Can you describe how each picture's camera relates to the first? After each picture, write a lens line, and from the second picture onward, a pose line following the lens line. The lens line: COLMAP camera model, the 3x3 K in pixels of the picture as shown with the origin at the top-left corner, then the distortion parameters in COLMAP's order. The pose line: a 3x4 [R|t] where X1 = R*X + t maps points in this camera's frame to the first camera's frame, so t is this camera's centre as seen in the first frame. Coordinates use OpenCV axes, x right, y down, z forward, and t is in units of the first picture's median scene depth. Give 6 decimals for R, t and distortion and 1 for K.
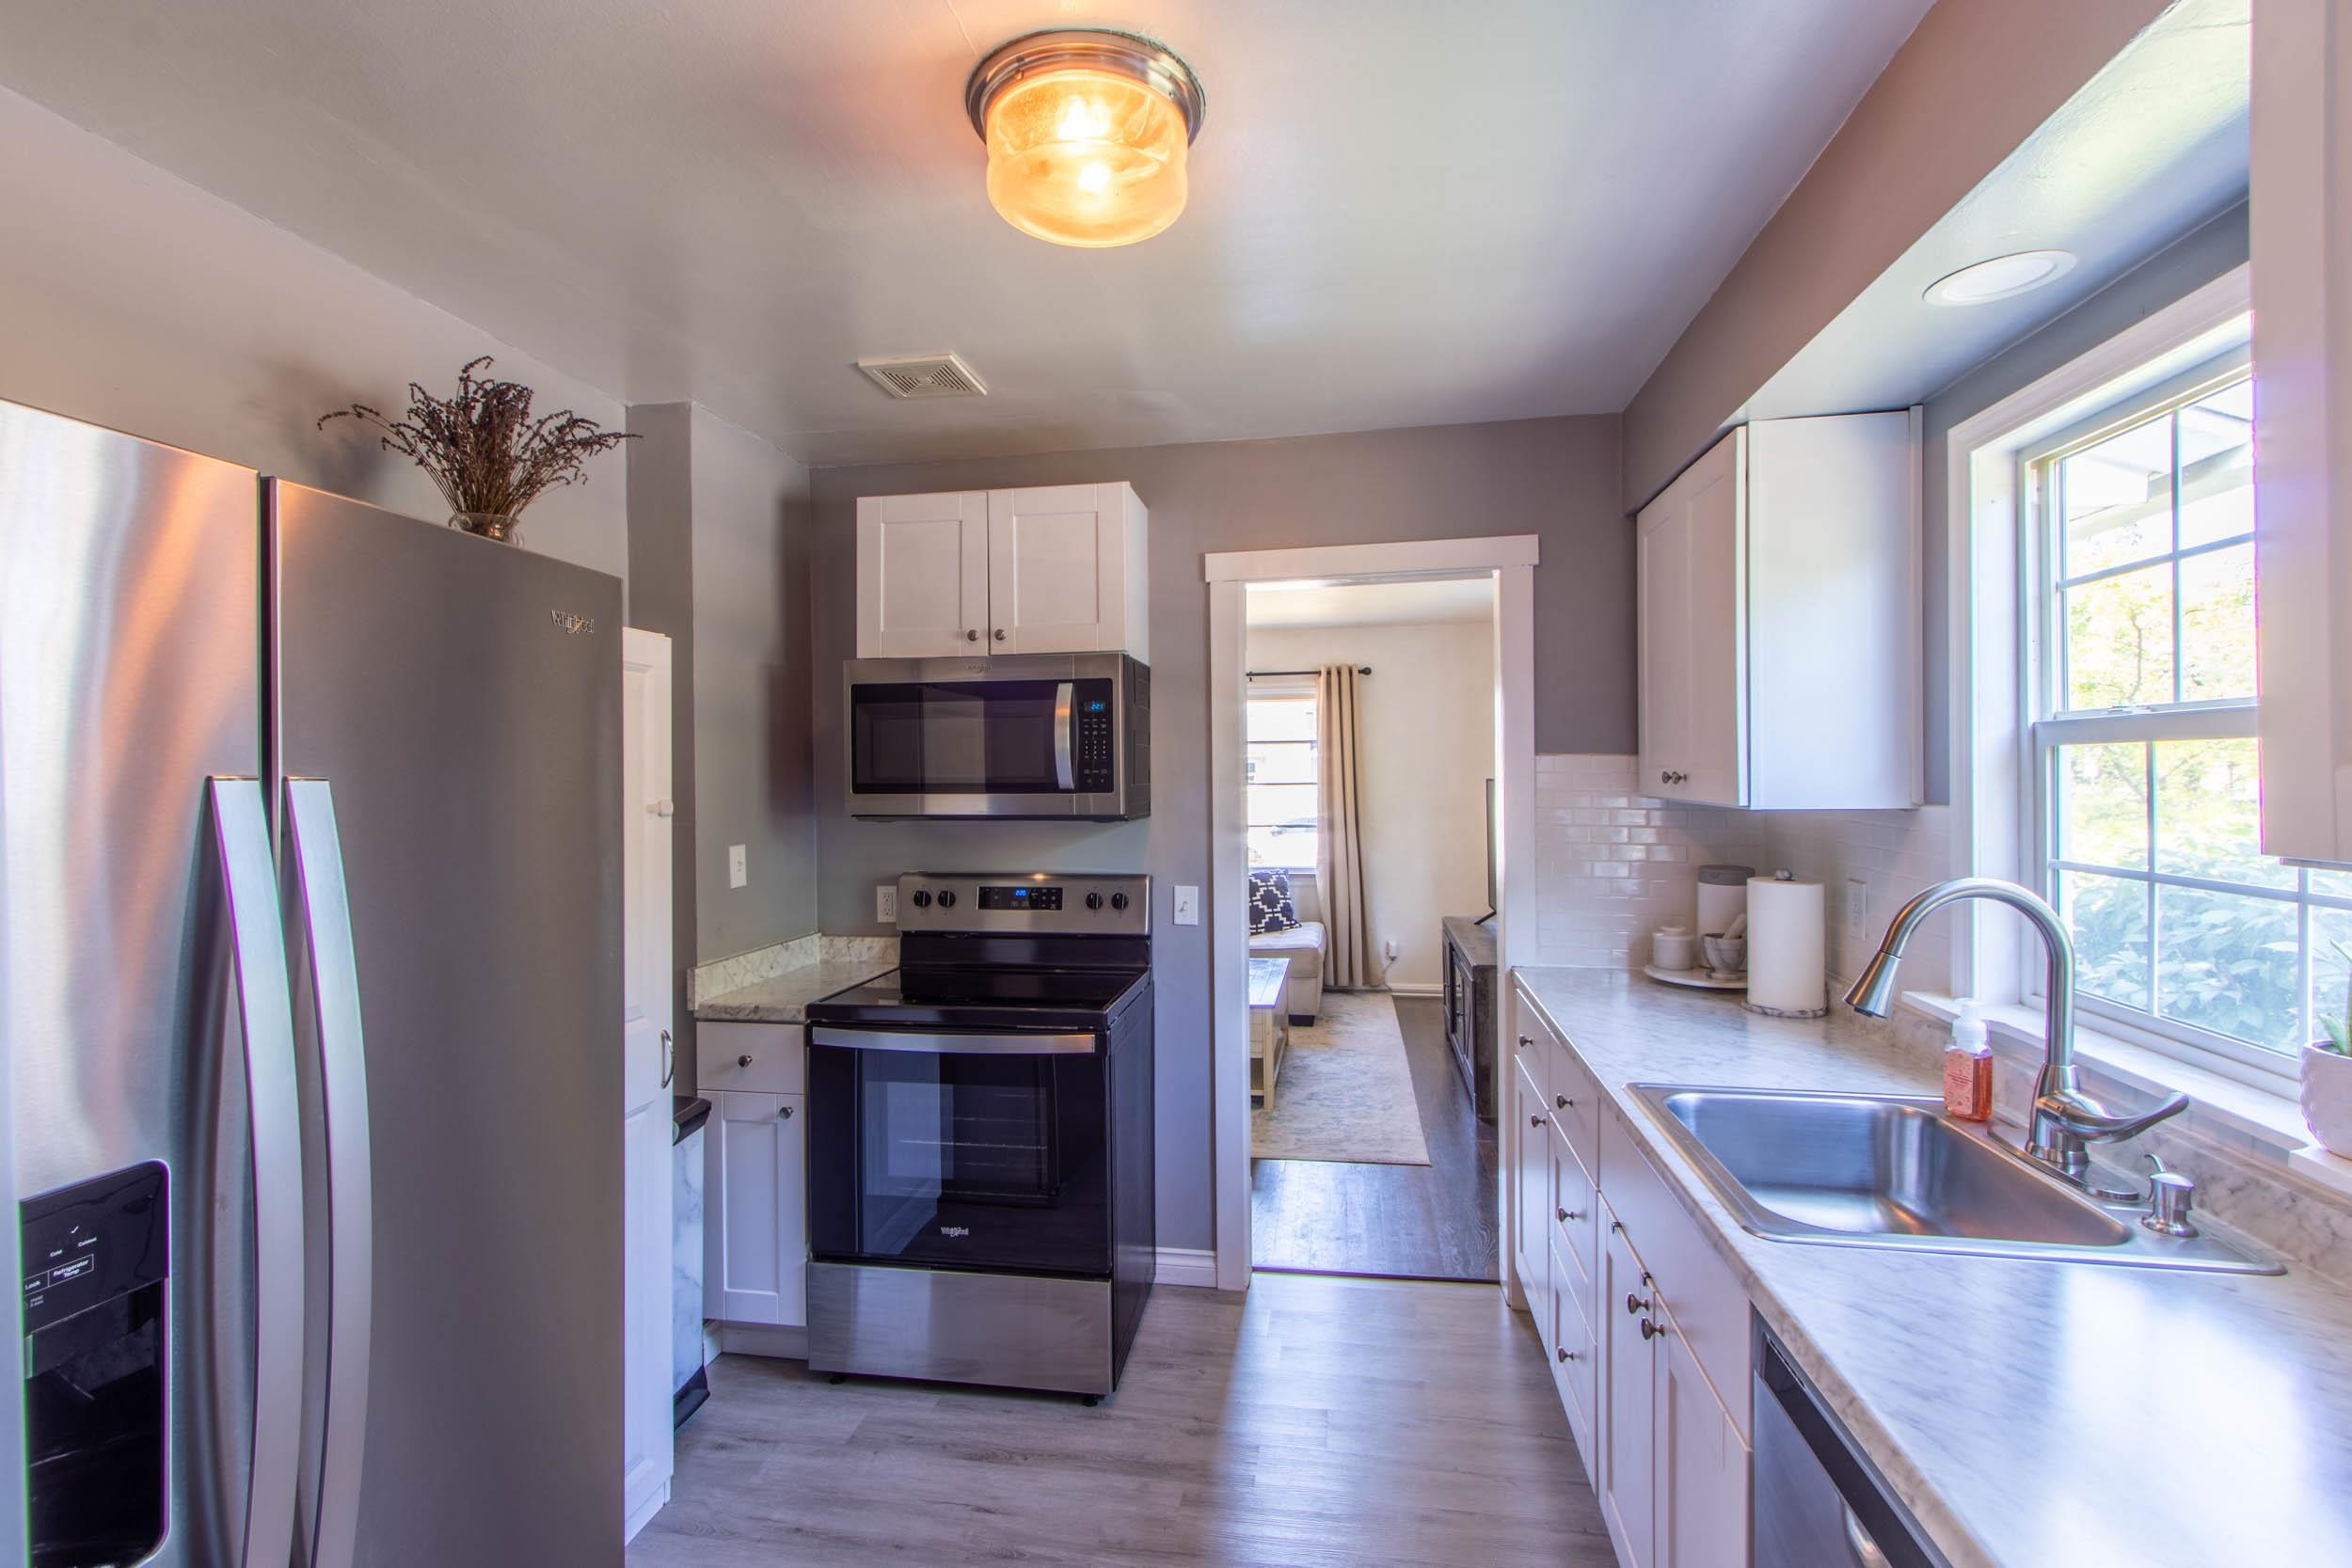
lens RADIAL K [[1082.3, 0, 1172.1], [0, 1082.3, 779.8], [0, 0, 1]] dist [0.001269, -0.002131]
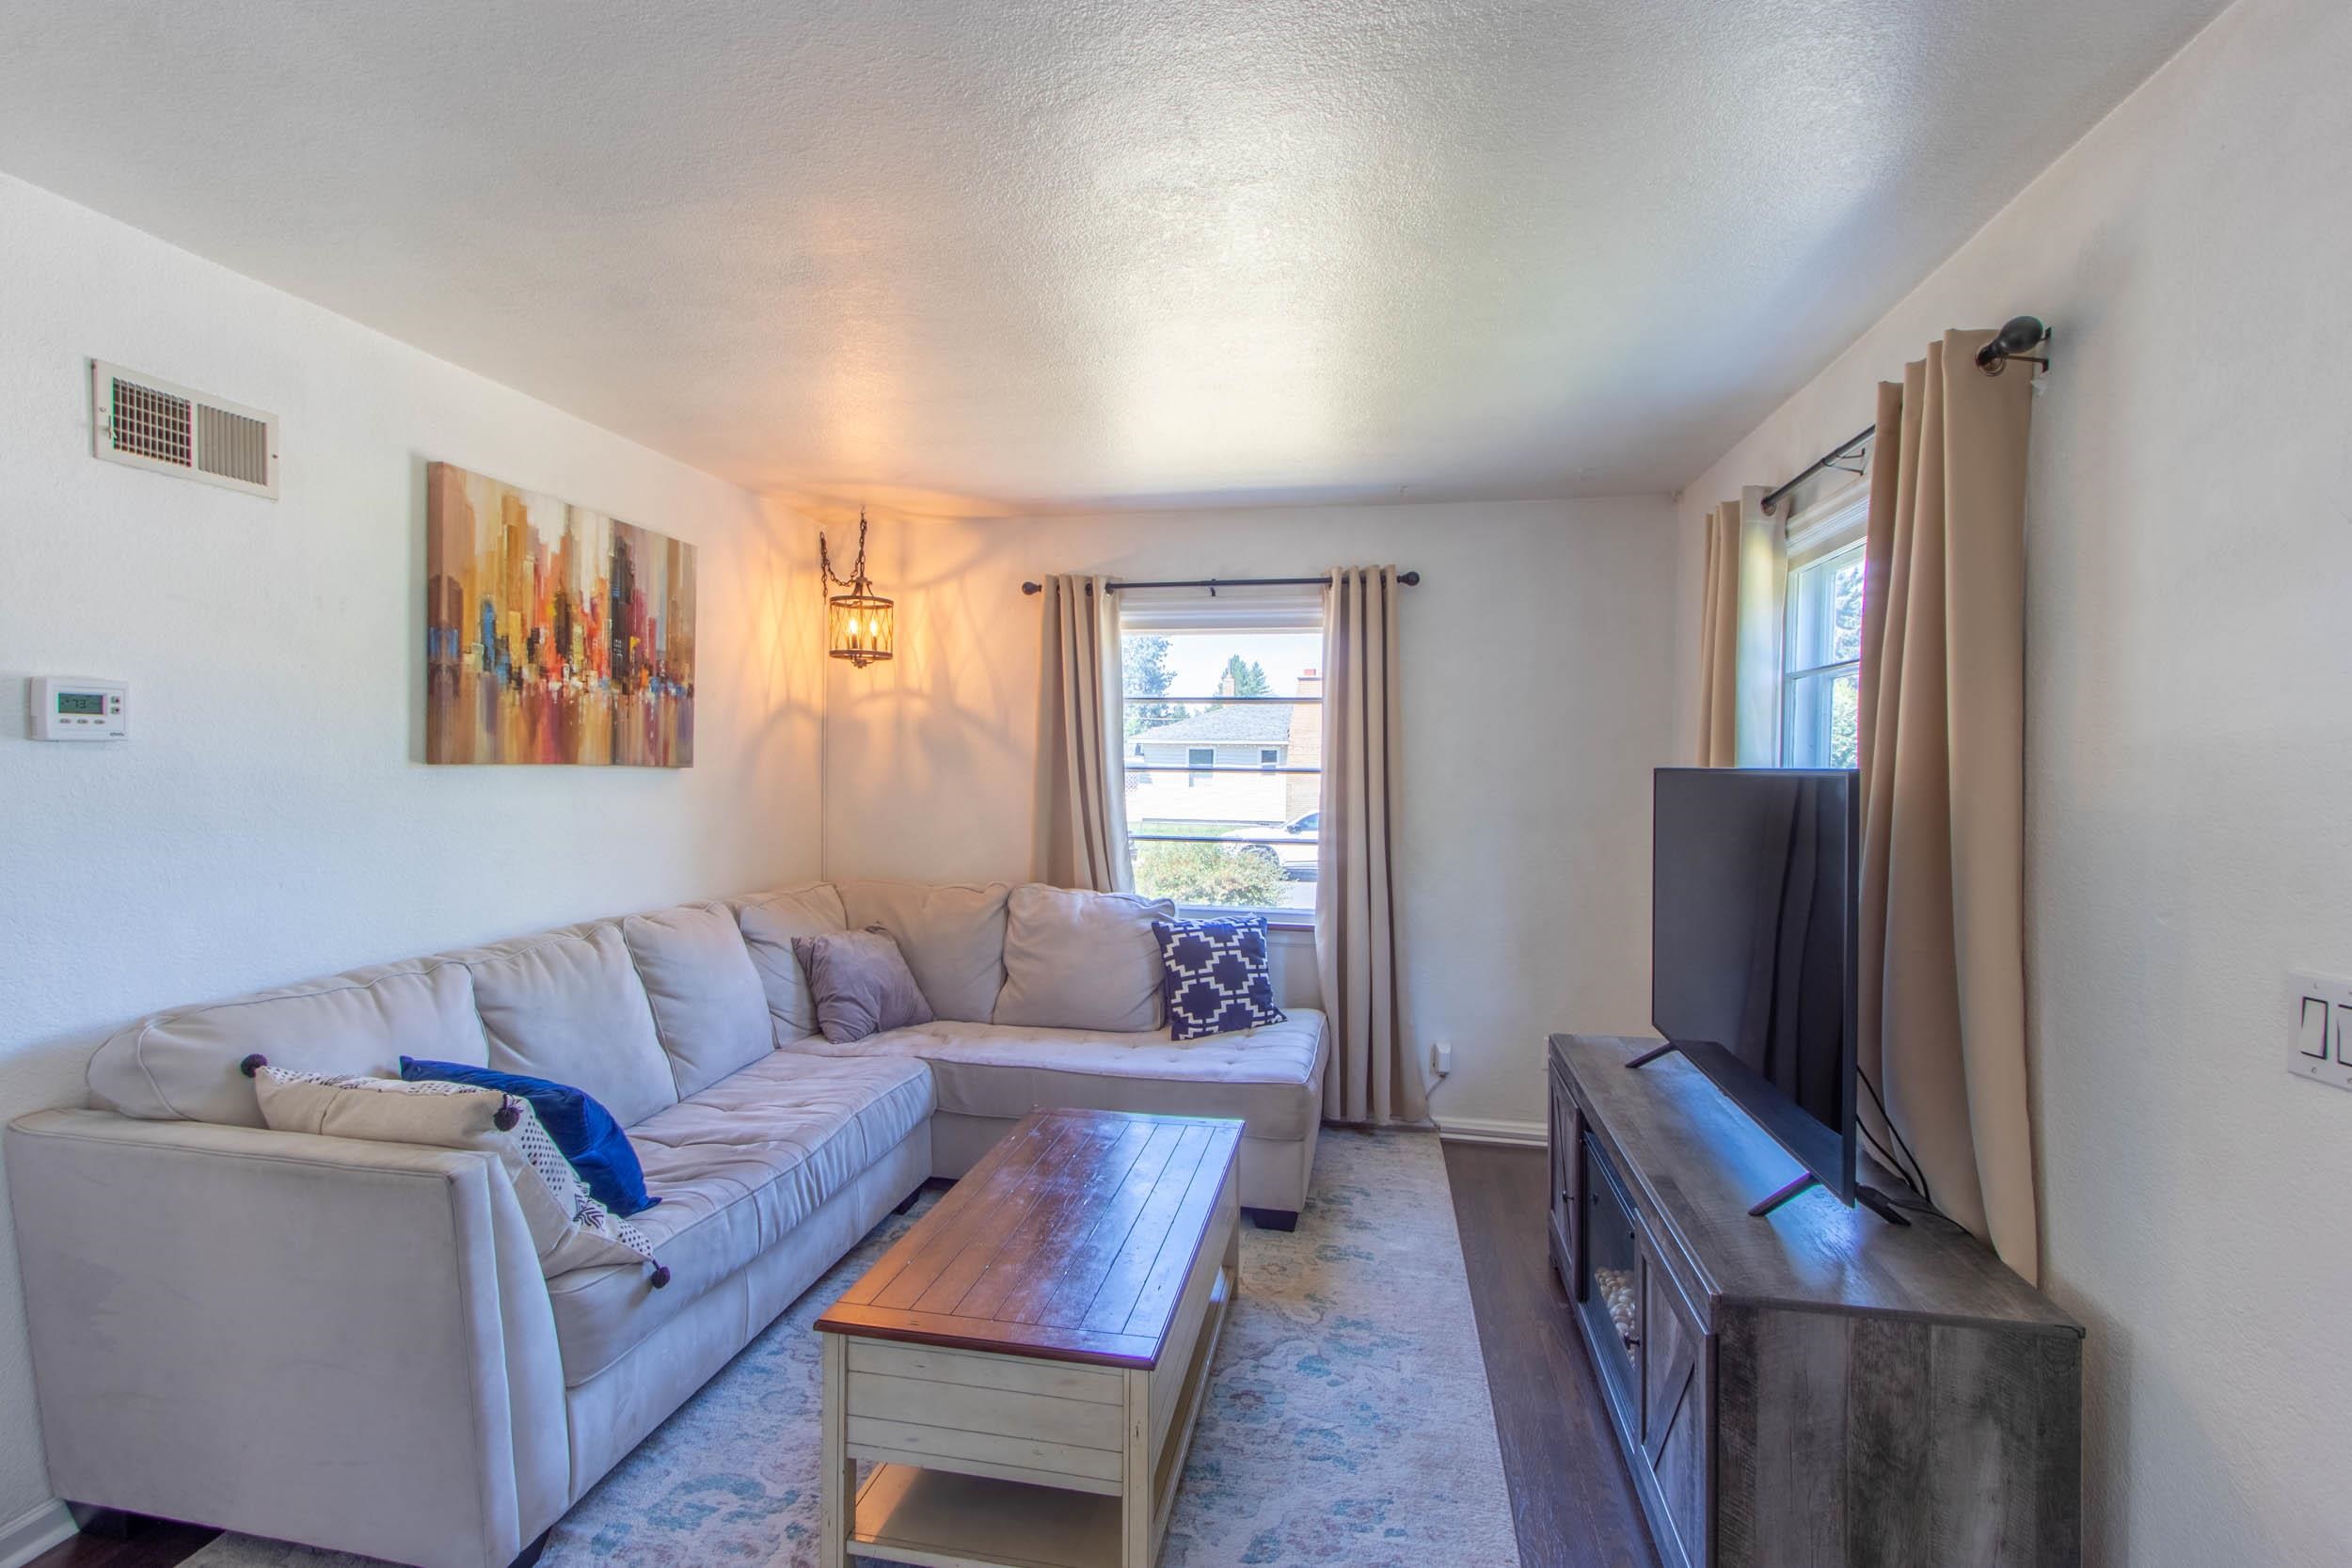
lens RADIAL K [[1082.3, 0, 1176.7], [0, 1082.3, 779.6], [0, 0, 1]] dist [0.001269, -0.002131]
pose [[0.999444, 0.023956, -0.023212, 0.070951], [-0.023741, 0.999673, 0.009485, 0.004473], [0.023432, -0.008929, 0.999686, 0.419757]]
